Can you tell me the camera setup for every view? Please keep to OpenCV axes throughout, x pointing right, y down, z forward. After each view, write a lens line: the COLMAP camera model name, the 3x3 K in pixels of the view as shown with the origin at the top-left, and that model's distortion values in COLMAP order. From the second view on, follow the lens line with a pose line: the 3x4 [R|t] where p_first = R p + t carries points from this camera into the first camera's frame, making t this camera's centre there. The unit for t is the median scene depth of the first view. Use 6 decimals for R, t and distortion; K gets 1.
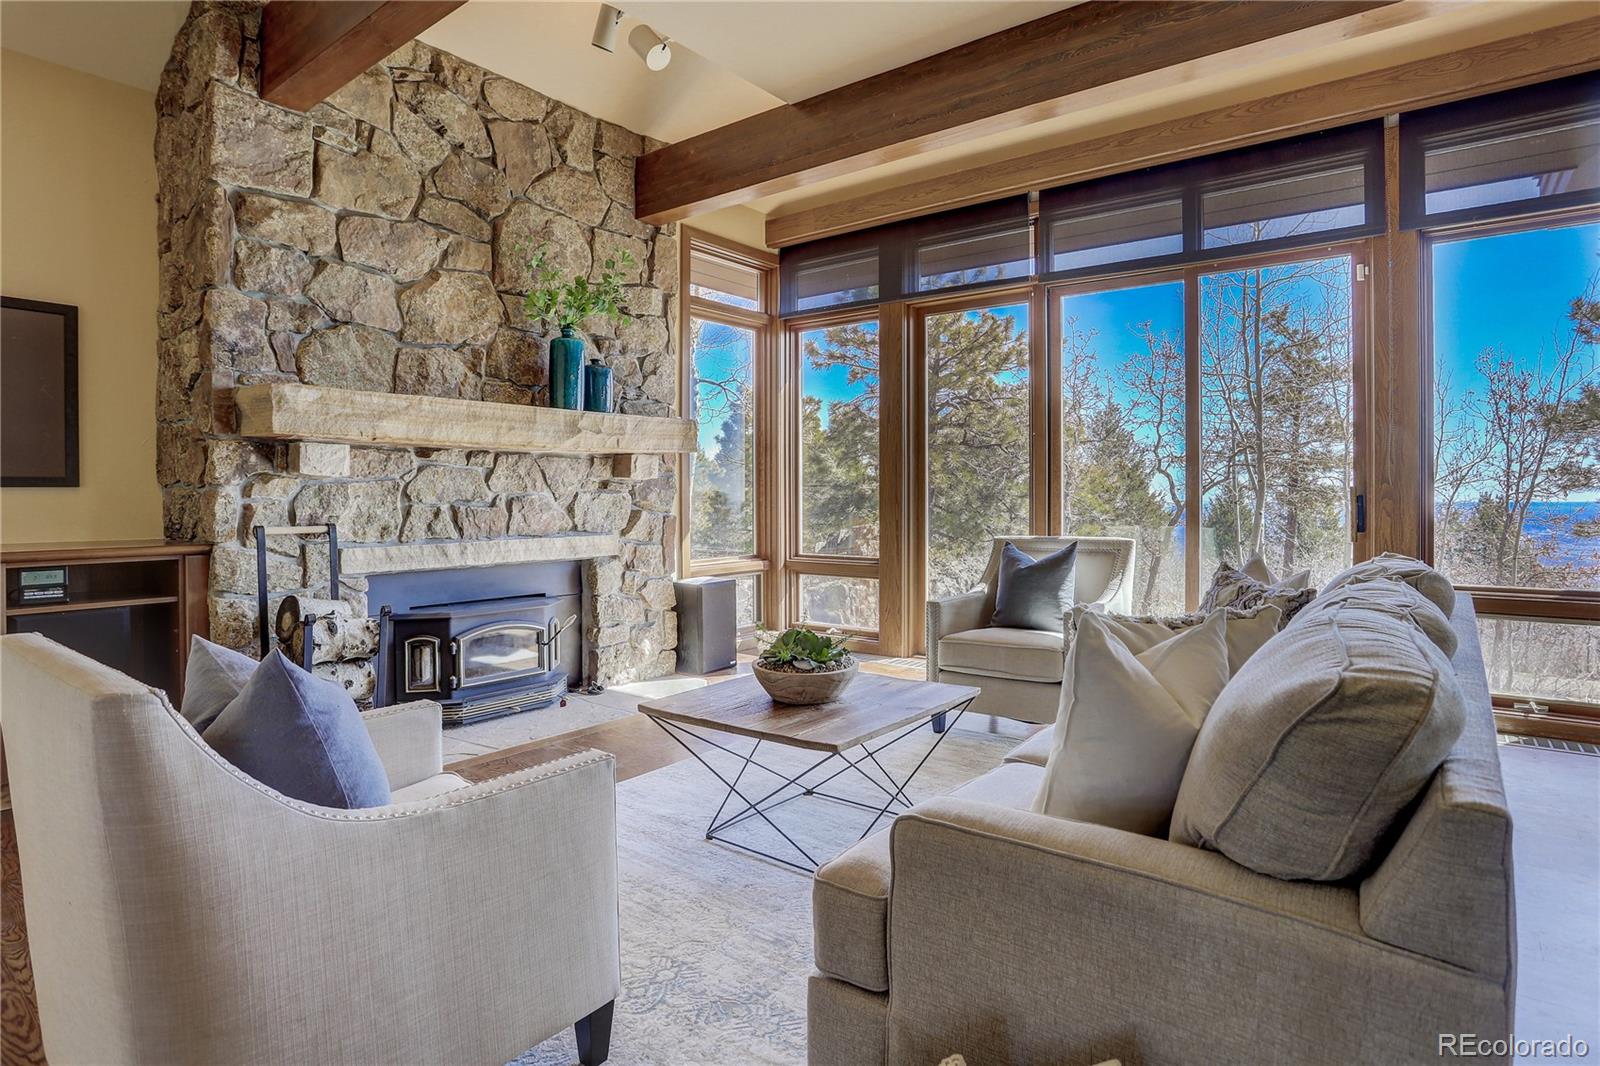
lens RADIAL K [[853.8, 0, 838.2], [0, 853.8, 502.1], [0, 0, 1]] dist [-0.046930, -0.000215]
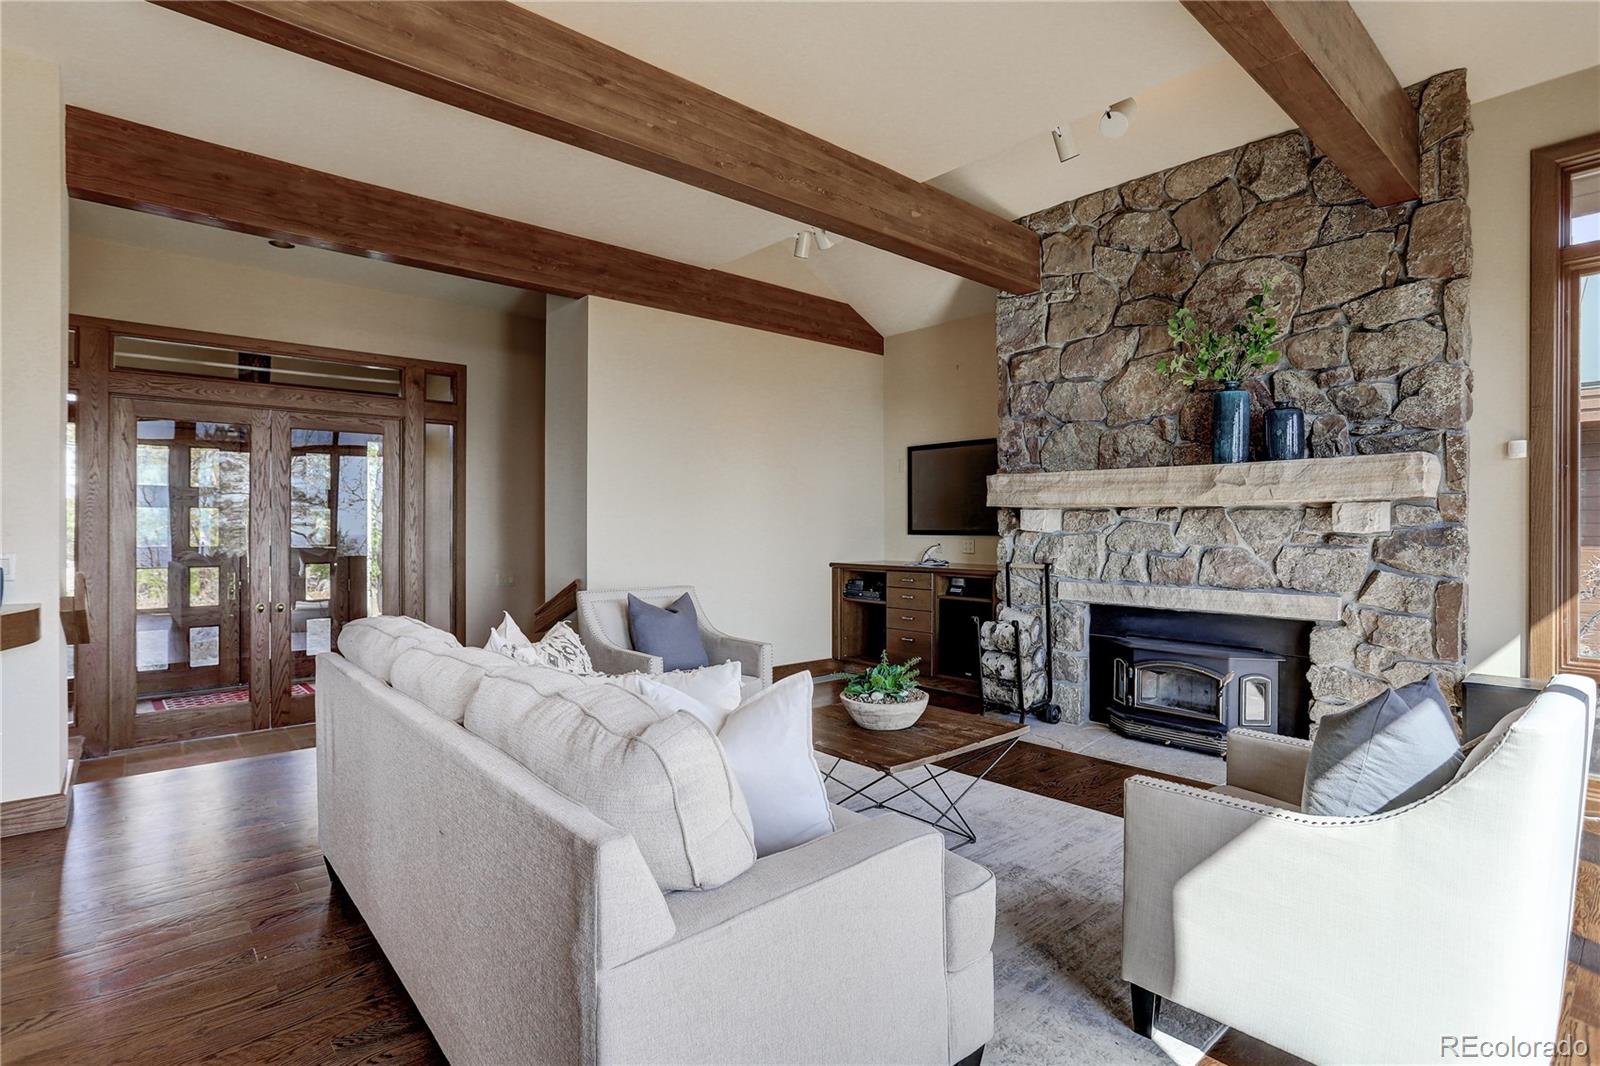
lens RADIAL K [[786.0, 0, 787.0], [0, 786.0, 531.6], [0, 0, 1]] dist [-0.046534, 0.016095]
pose [[-0.226668, 0.007726, -0.973941, 0.730818], [-0.013865, 0.999842, 0.011159, -0.033973], [0.973873, 0.016033, -0.226525, 0.760953]]
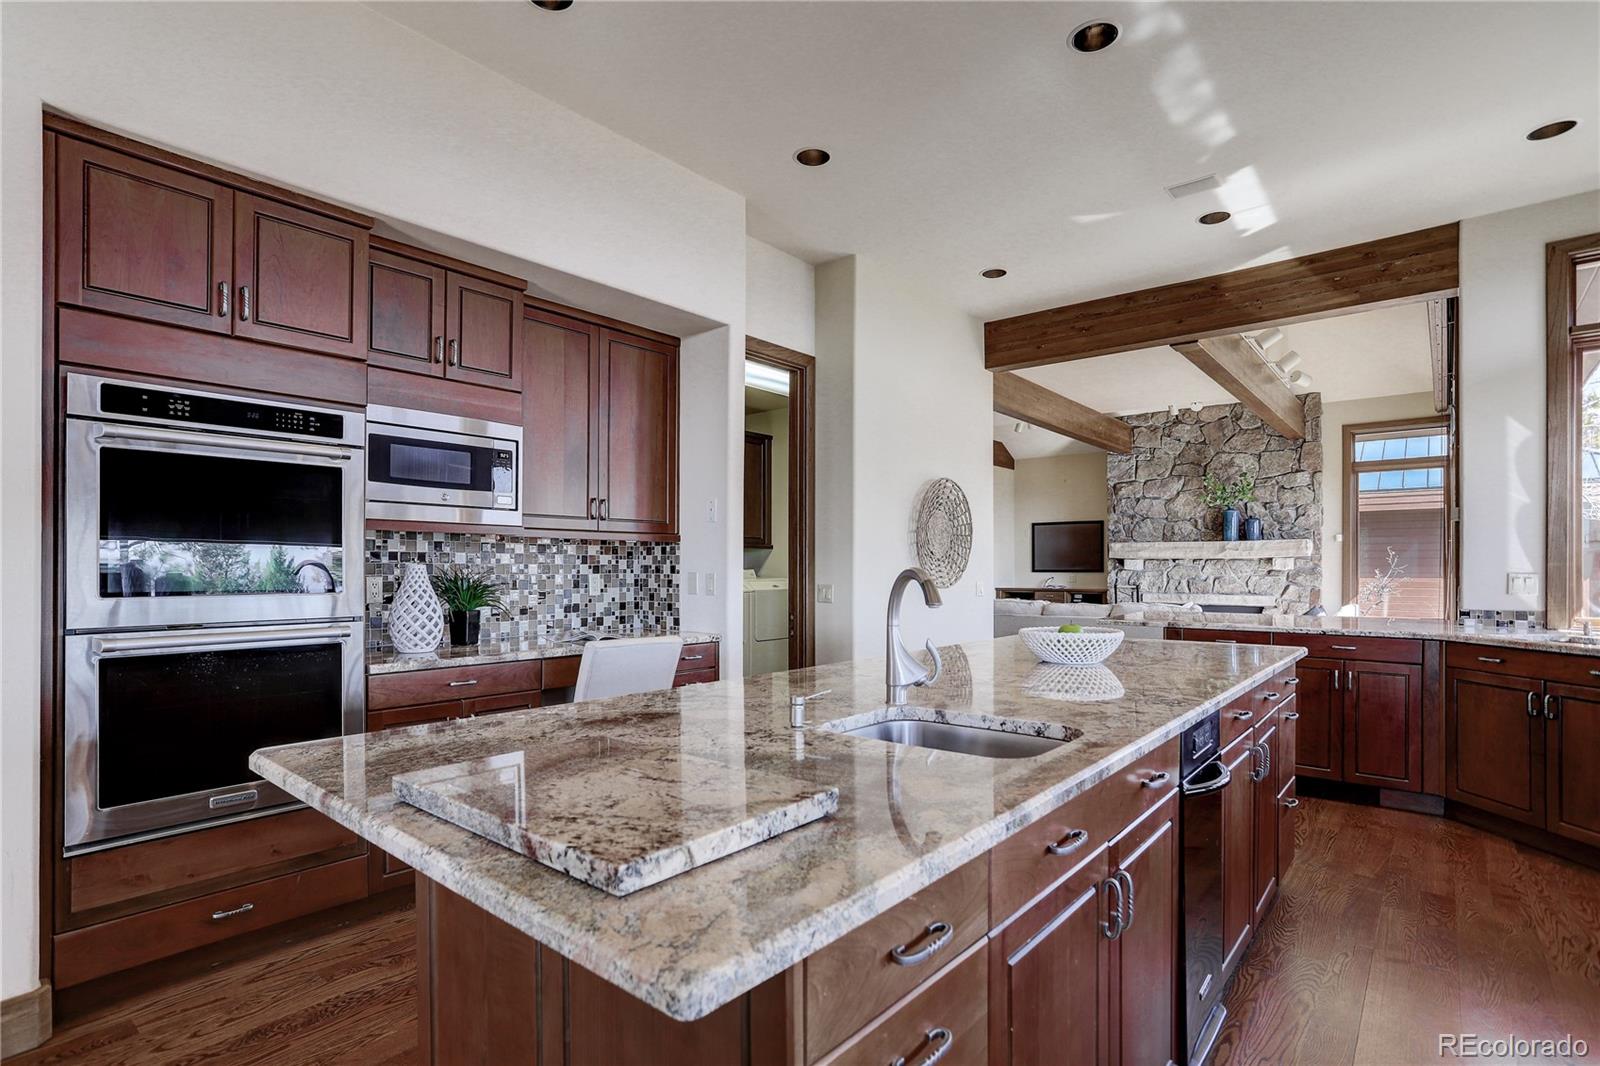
lens RADIAL K [[786.0, 0, 793.1], [0, 786.0, 572.8], [0, 0, 1]] dist [-0.046534, 0.016095]
pose [[-0.069562, 0.006689, -0.997555, 2.041461], [-0.012498, 0.999893, 0.007576, -0.022498], [0.997499, 0.012995, -0.069470, -0.051035]]
